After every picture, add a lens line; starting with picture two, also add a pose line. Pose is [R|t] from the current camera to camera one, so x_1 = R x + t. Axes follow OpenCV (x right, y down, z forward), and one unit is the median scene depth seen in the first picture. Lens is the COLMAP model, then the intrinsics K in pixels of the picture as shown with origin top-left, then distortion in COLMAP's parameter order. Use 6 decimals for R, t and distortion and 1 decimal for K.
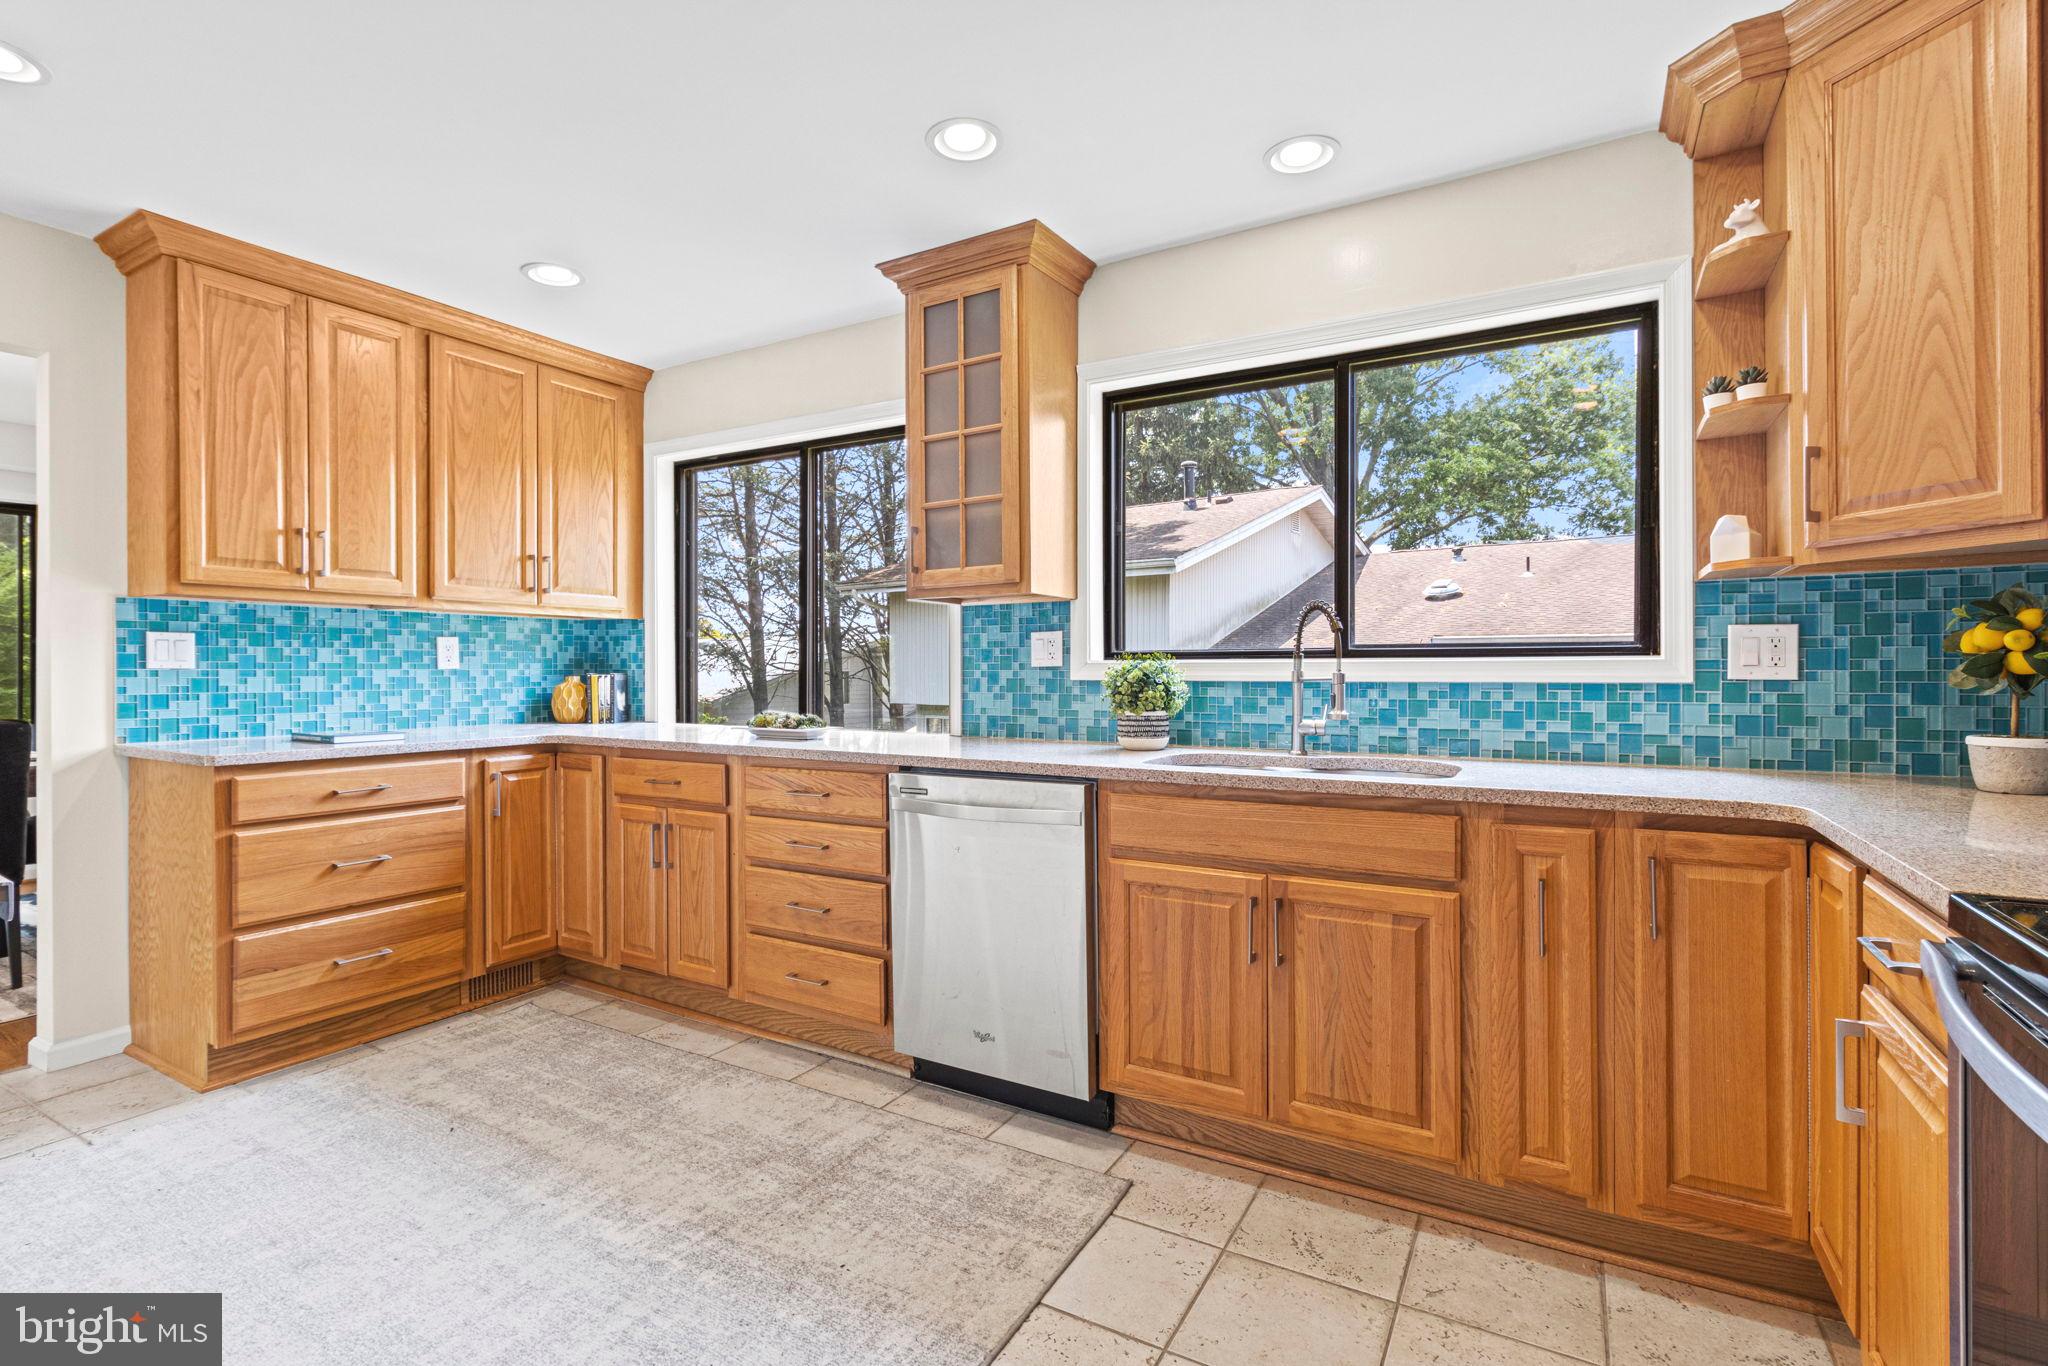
lens RADIAL K [[948.3, 0, 1019.9], [0, 948.3, 680.2], [0, 0, 1]] dist [-0.001408, 0.000094]
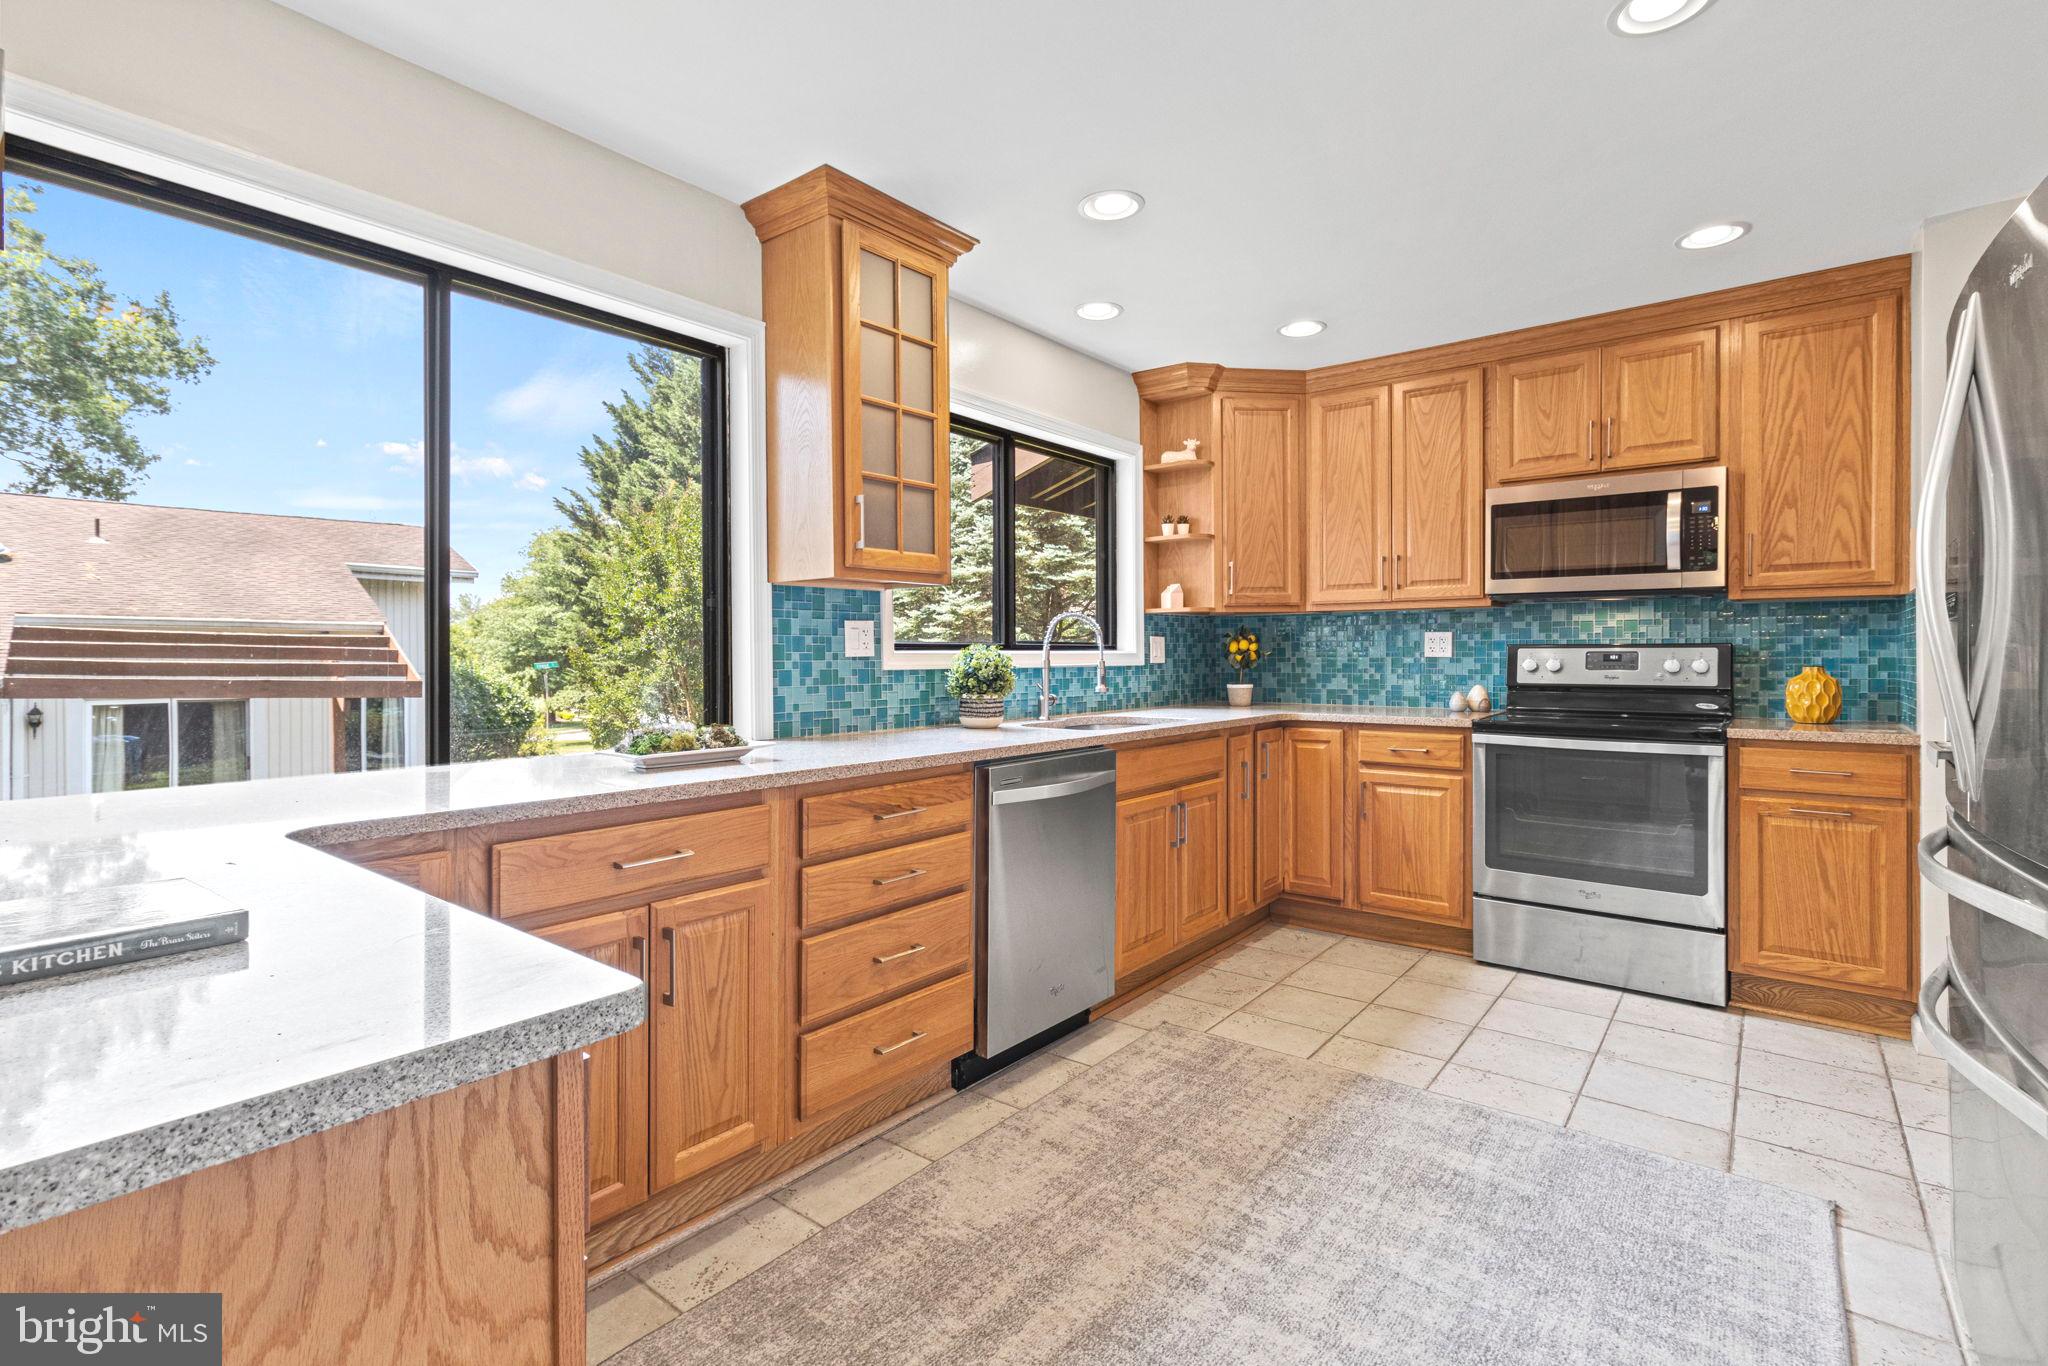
lens RADIAL K [[948.3, 0, 1020.7], [0, 948.3, 661.5], [0, 0, 1]] dist [-0.001408, 0.000094]
pose [[0.144724, -0.003155, 0.989467, -0.931862], [0.016759, 0.999859, 0.000737, -0.007580], [-0.989330, 0.016476, 0.144757, 0.714691]]
